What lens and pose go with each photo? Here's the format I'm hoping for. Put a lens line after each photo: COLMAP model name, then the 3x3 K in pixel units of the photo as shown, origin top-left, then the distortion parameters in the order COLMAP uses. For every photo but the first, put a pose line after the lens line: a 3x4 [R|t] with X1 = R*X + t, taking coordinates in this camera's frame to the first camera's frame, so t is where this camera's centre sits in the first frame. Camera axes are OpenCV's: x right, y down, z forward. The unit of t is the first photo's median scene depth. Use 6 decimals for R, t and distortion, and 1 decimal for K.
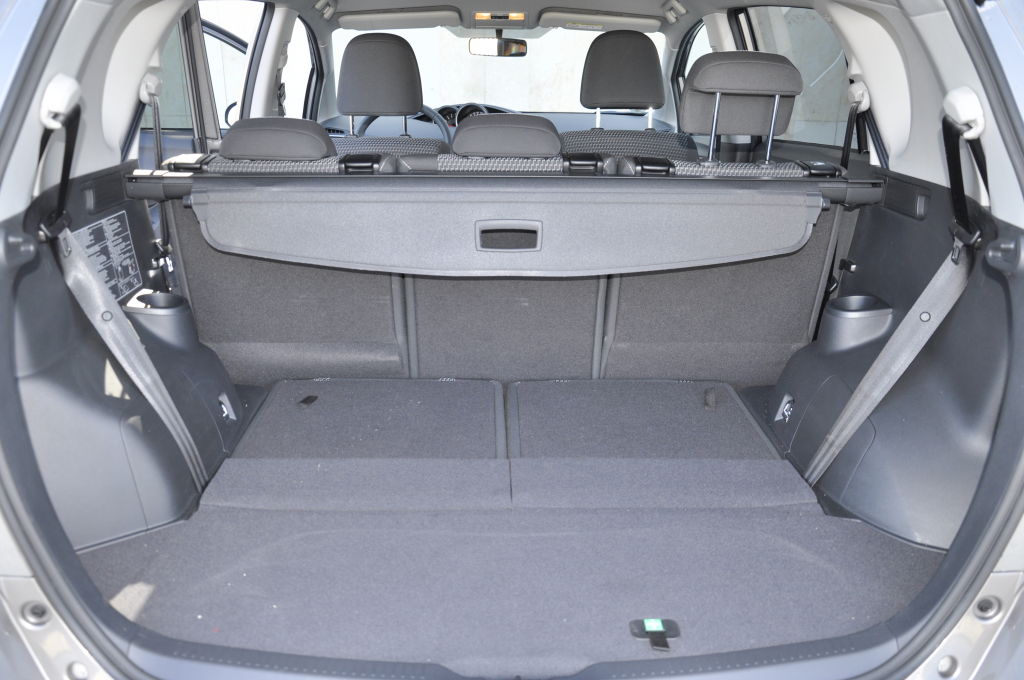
lens RADIAL K [[919.8, 0, 512.0], [0, 919.8, 340.0], [0, 0, 1]] dist [-0.097768, 0.010184]
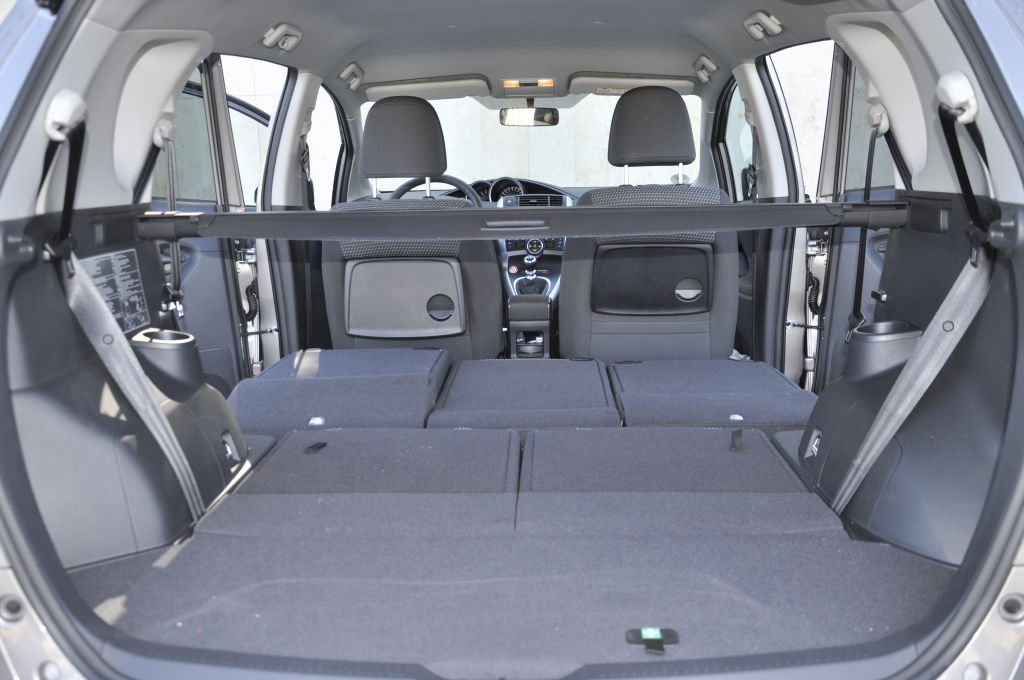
lens RADIAL K [[1000.3, 0, 512.0], [0, 1000.3, 340.0], [0, 0, 1]] dist [-0.065649, -0.000764]
pose [[0.997447, -0.018149, -0.069063, 0.070365], [0.008590, 0.990634, -0.136273, 0.120557], [0.070890, 0.135332, 0.988261, -0.052186]]
